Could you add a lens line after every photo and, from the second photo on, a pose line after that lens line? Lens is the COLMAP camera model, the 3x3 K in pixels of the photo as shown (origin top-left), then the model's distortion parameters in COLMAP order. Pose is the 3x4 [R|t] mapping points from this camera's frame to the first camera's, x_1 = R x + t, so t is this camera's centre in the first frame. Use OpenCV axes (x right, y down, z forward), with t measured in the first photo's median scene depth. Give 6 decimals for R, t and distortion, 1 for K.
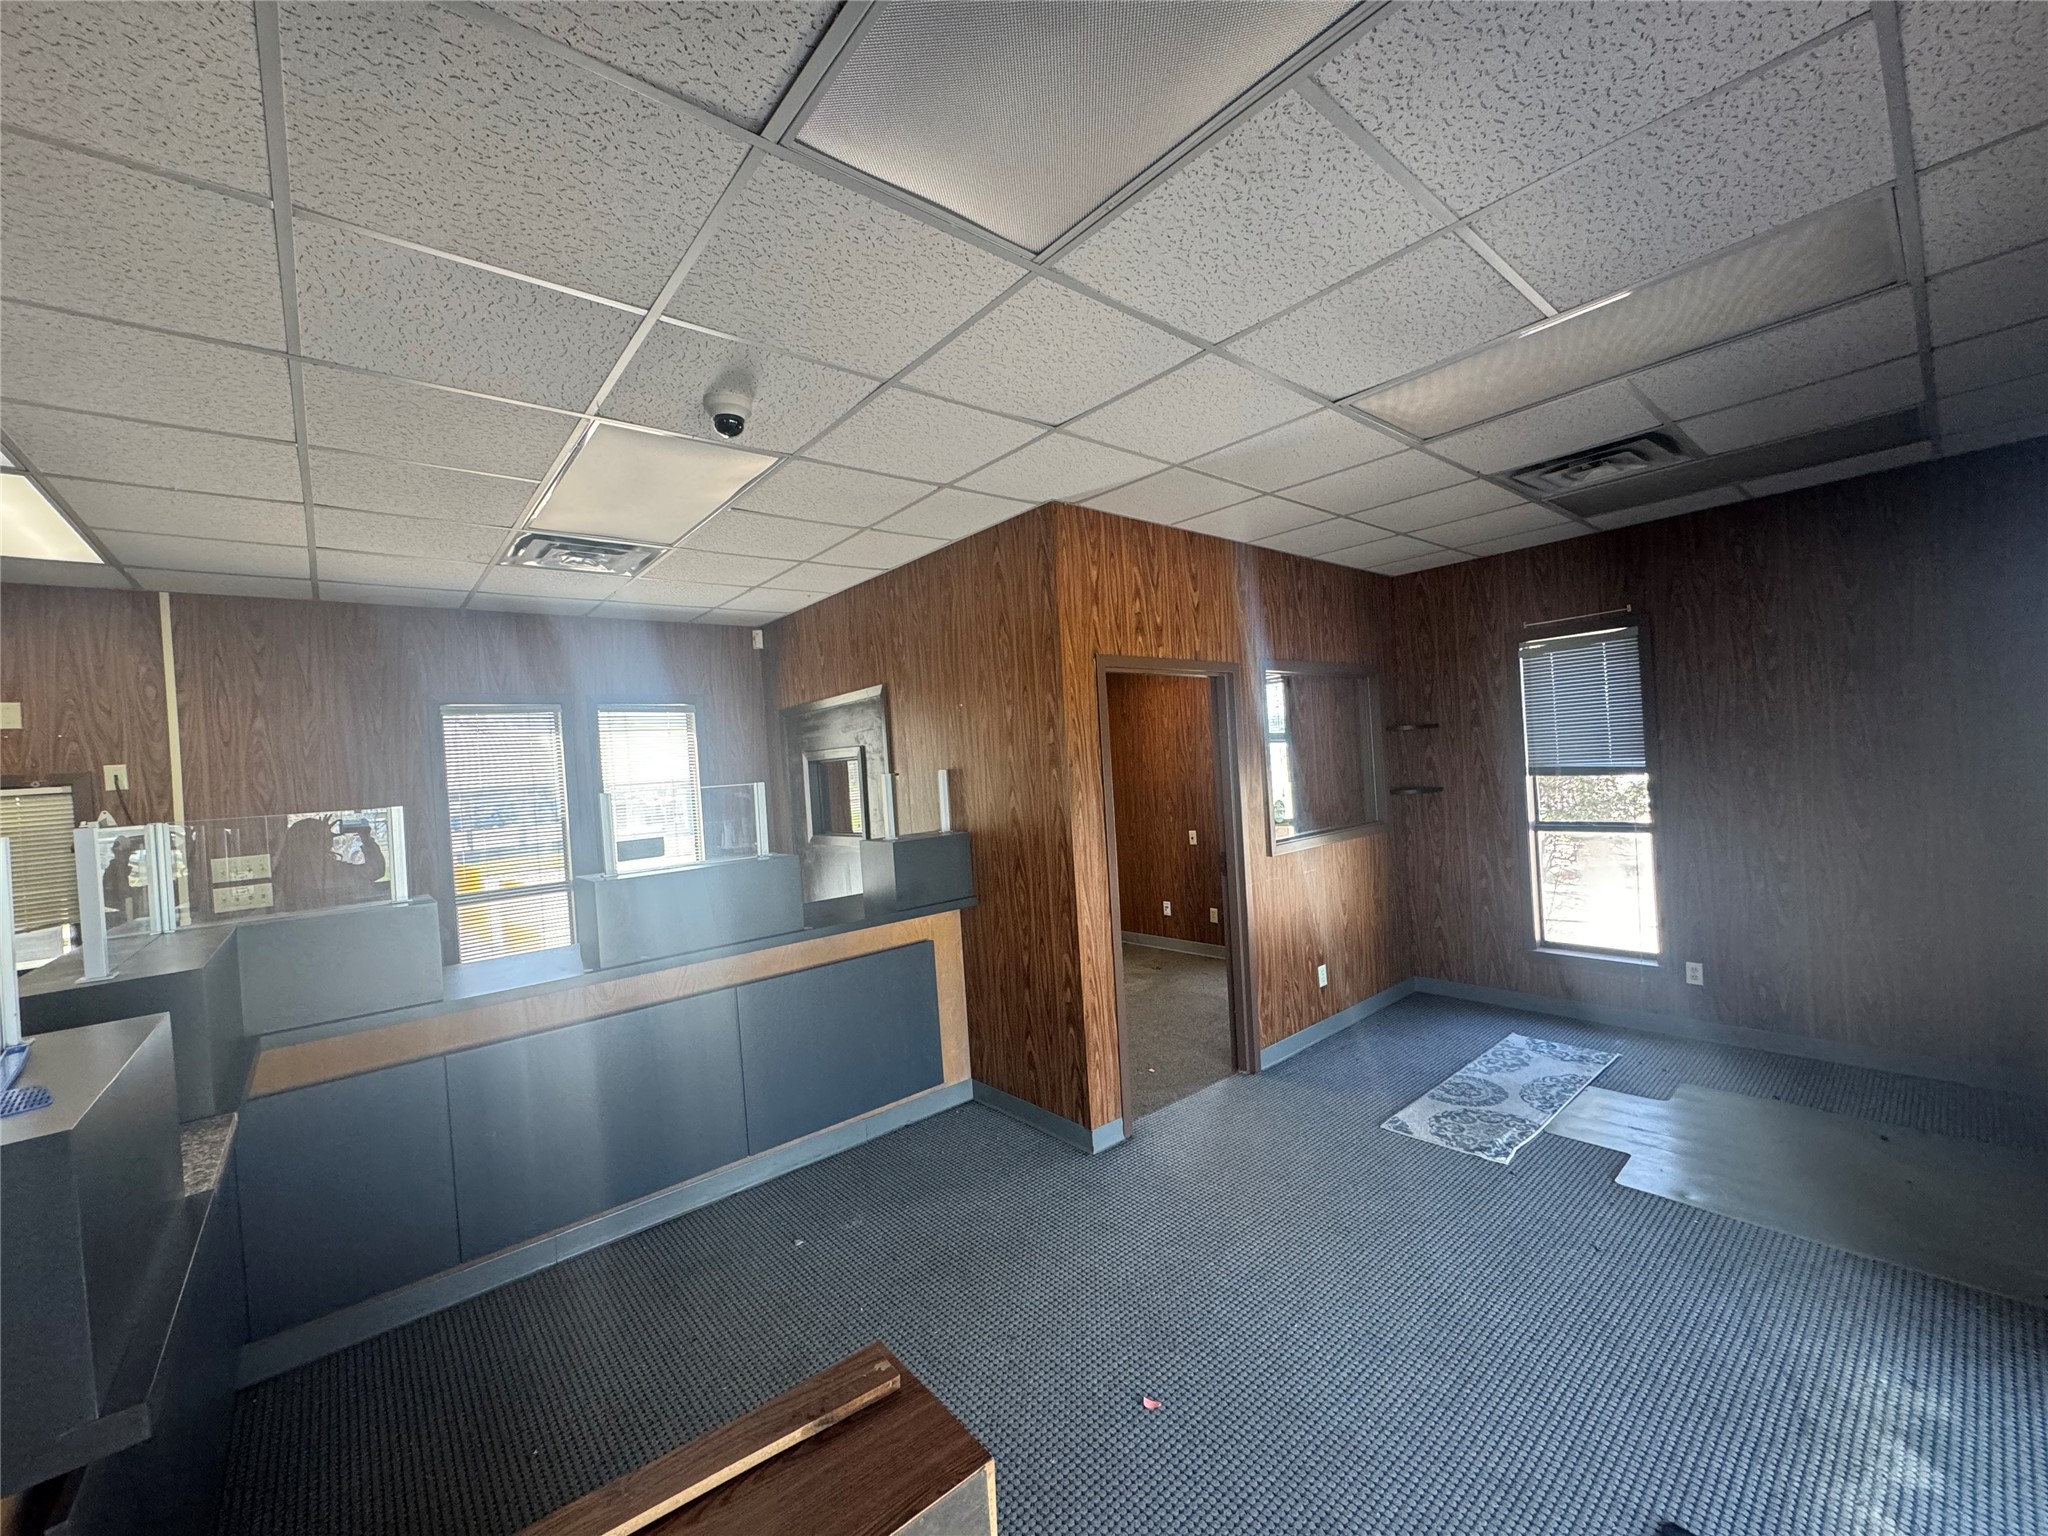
lens RADIAL K [[827.5, 0, 1028.4], [0, 827.5, 765.3], [0, 0, 1]] dist [-0.002393, 0.001583]
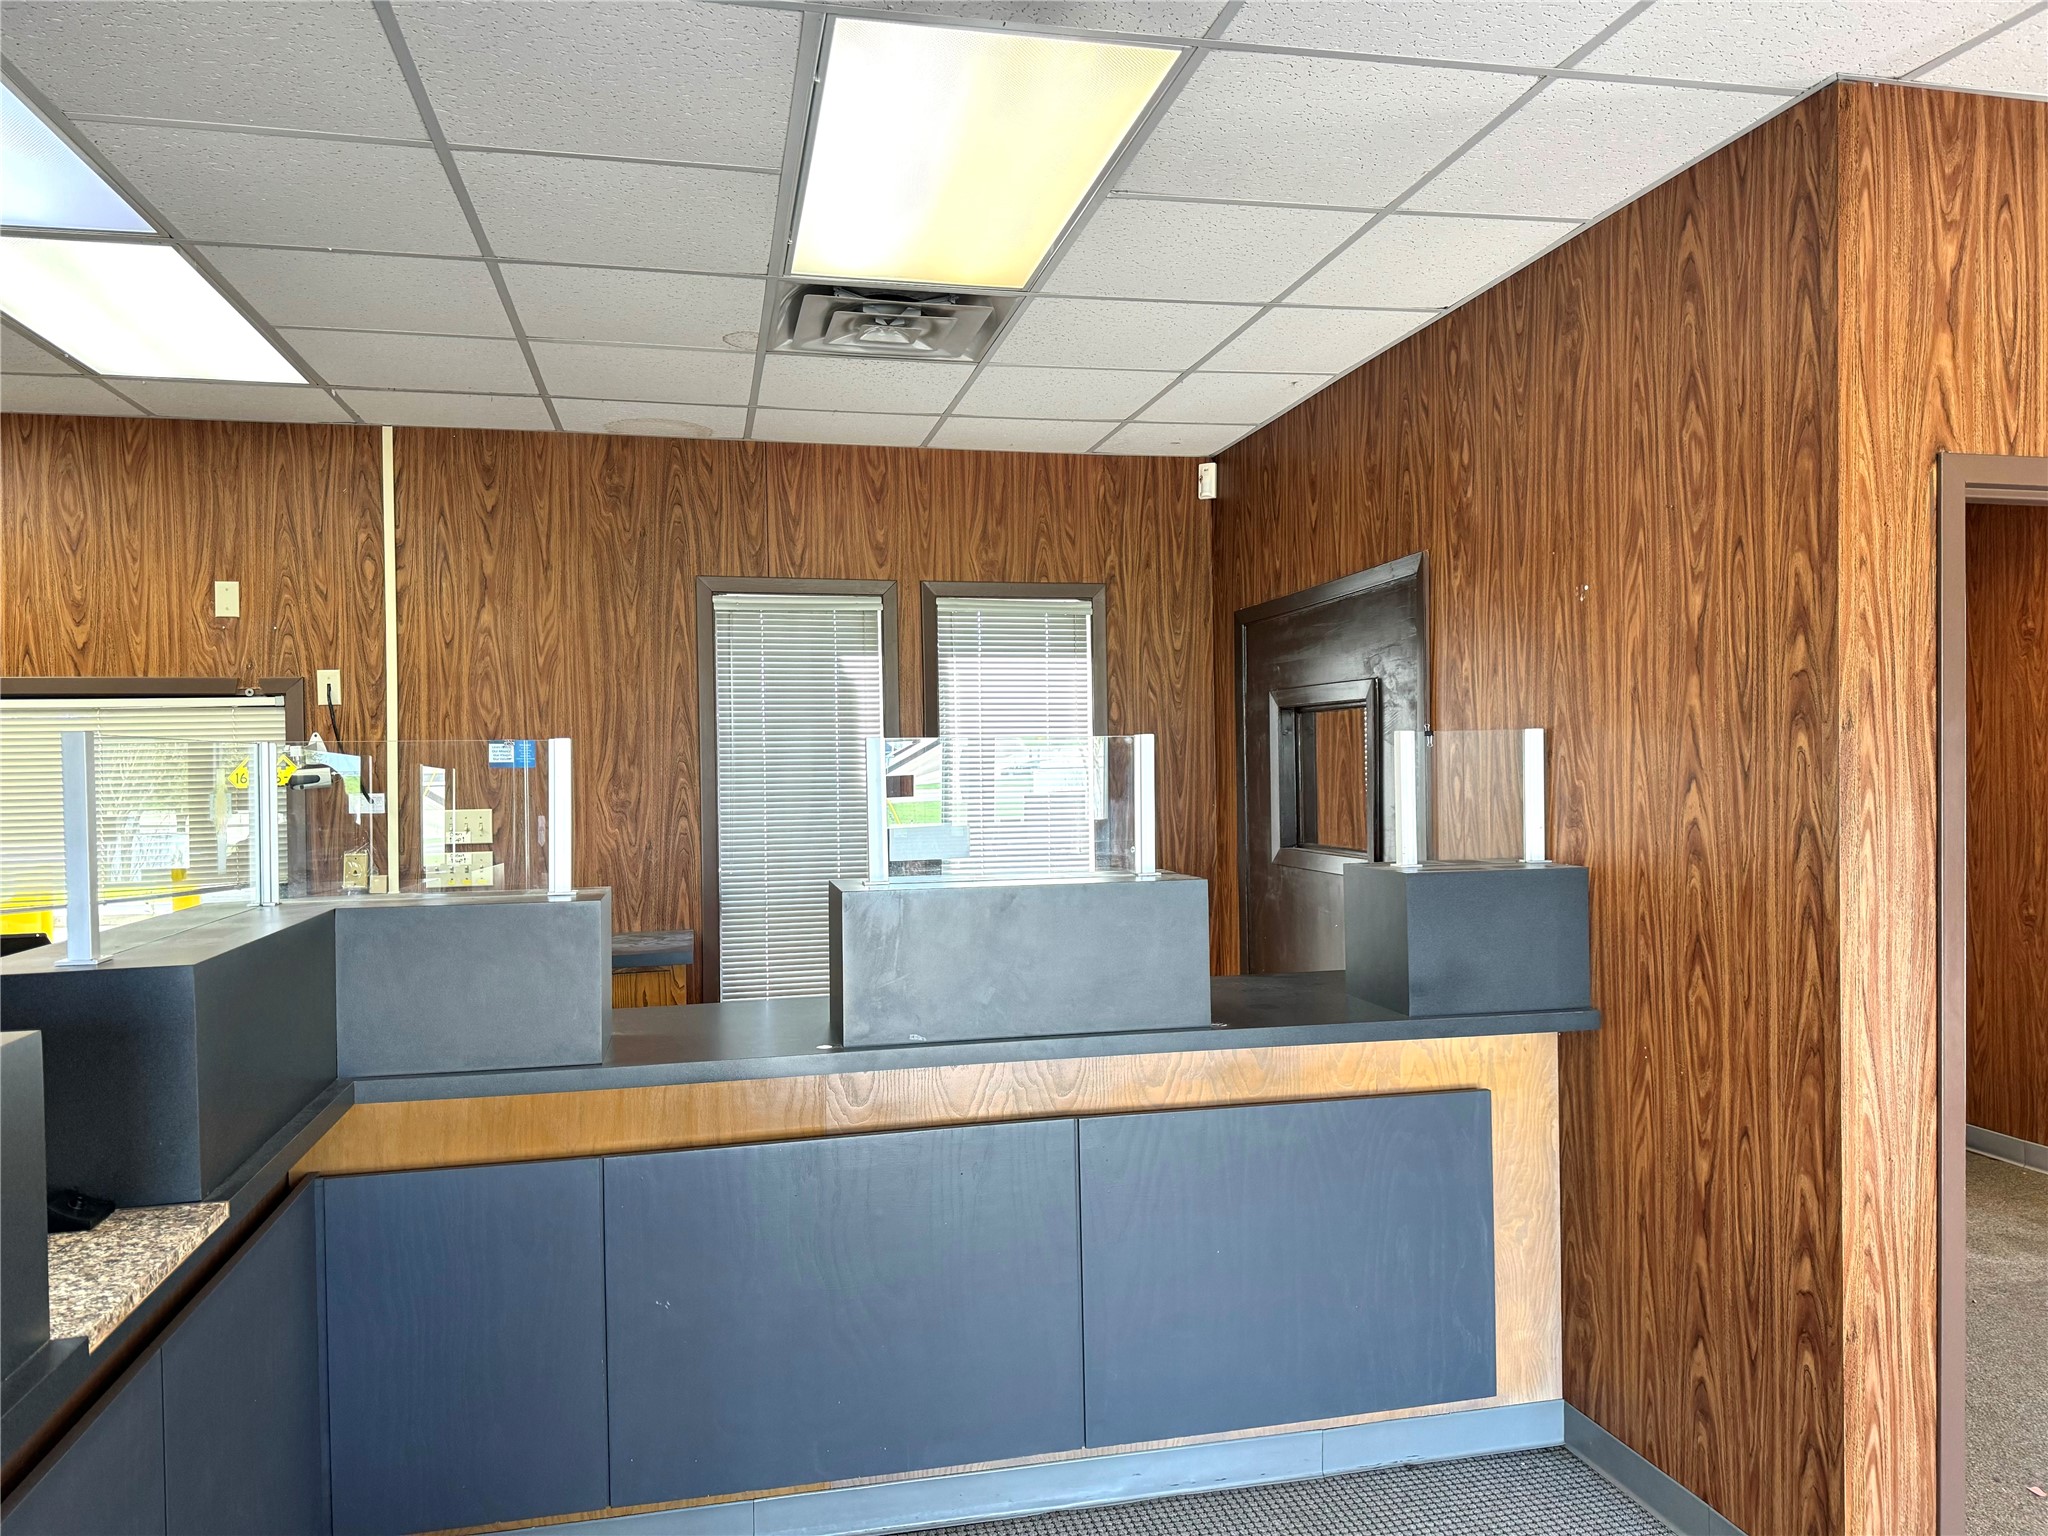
lens RADIAL K [[1461.6, 0, 1009.1], [0, 1461.6, 772.1], [0, 0, 1]] dist [0.036838, -0.041585]
pose [[0.881688, 0.057747, -0.468285, 0.025807], [-0.046566, 0.998287, 0.035429, 0.015604], [0.469529, -0.009431, 0.882867, 0.144933]]
